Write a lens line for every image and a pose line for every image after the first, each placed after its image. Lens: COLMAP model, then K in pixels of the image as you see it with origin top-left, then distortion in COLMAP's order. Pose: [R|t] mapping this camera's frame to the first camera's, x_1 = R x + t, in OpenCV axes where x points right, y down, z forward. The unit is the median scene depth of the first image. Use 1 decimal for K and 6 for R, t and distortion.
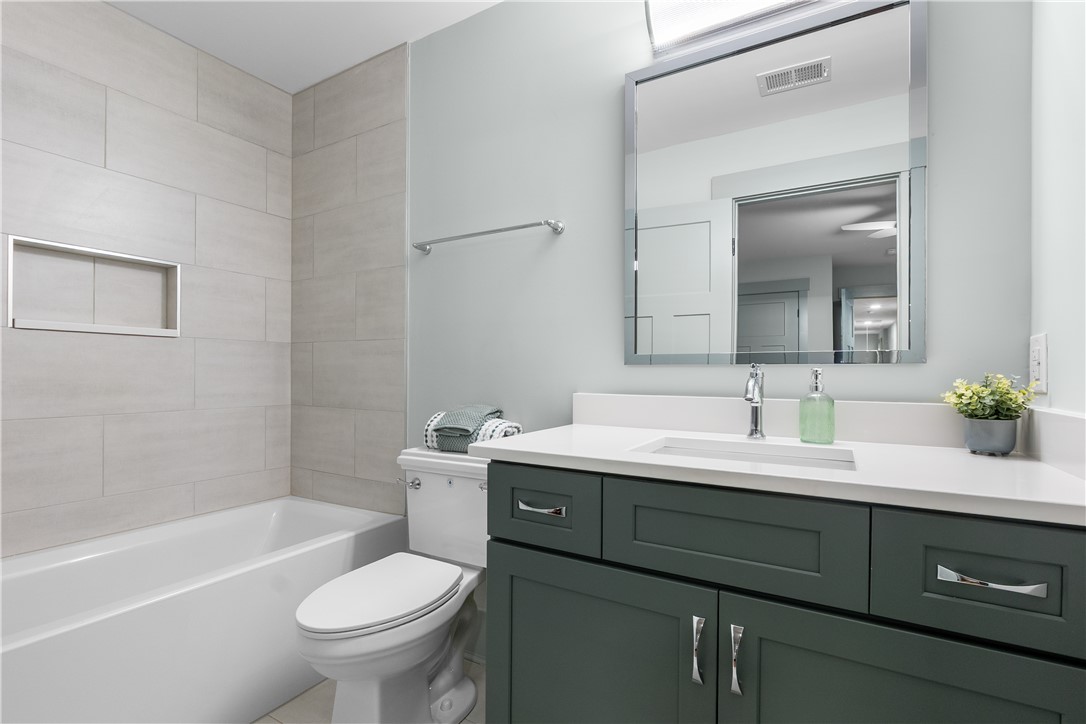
lens RADIAL K [[505.3, 0, 541.1], [0, 505.3, 357.9], [0, 0, 1]] dist [-0.001539, 0.000448]
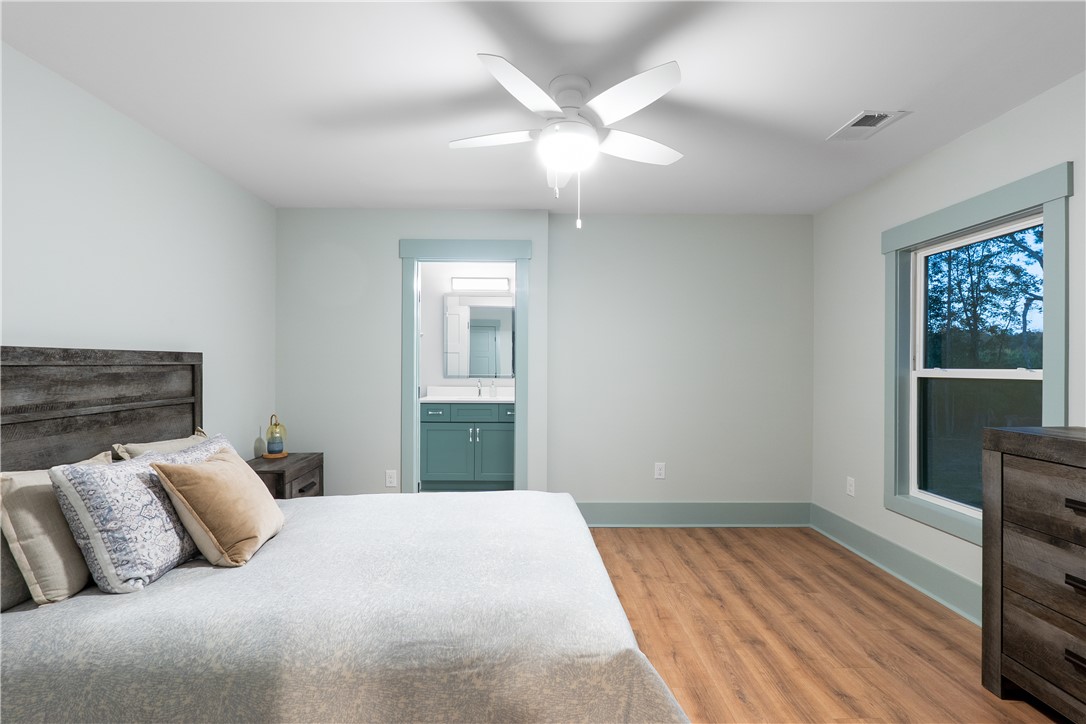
lens RADIAL K [[505.3, 0, 541.1], [0, 505.3, 357.9], [0, 0, 1]] dist [-0.001539, 0.000448]
pose [[0.852455, -0.008269, 0.522735, -1.455772], [0.005796, 0.999963, 0.006367, -0.193658], [-0.522768, -0.002398, 0.852472, -3.099387]]
